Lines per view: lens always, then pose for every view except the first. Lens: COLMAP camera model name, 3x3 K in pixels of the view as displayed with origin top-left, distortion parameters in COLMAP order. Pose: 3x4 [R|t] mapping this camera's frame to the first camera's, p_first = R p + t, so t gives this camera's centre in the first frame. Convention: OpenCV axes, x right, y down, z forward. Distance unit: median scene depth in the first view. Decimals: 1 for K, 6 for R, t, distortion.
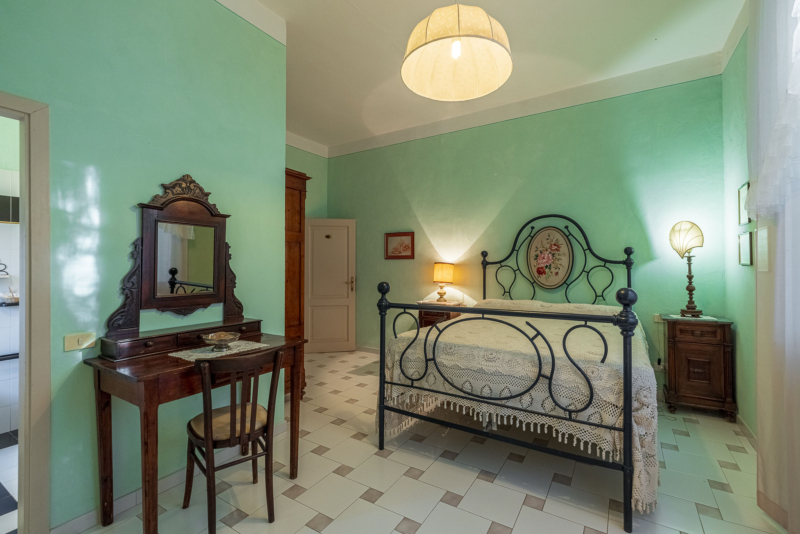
lens RADIAL K [[353.0, 0, 398.1], [0, 353.0, 253.9], [0, 0, 1]] dist [0.002377, 0.000477]
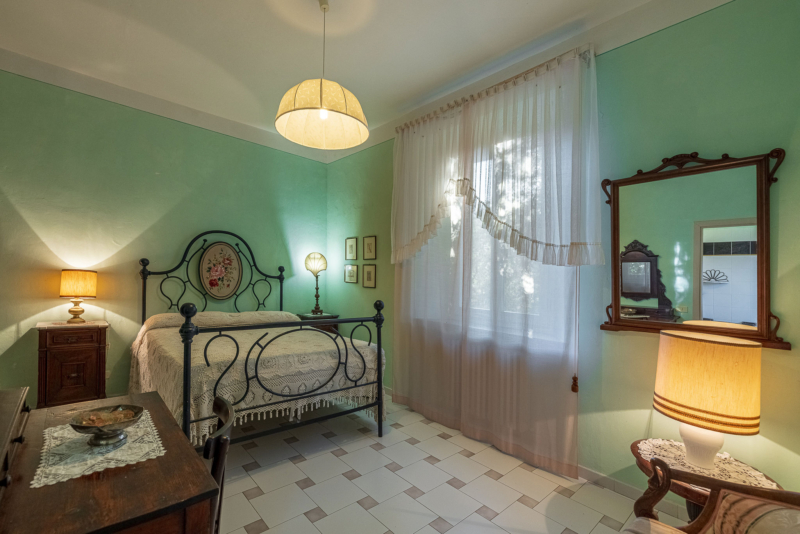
lens RADIAL K [[332.6, 0, 400.3], [0, 332.6, 258.2], [0, 0, 1]] dist [0.000780, 0.000187]
pose [[0.300597, 0.075265, 0.950777, -0.592585], [-0.073938, 0.995720, -0.055446, -0.018046], [-0.950881, -0.053632, 0.304875, 0.264018]]
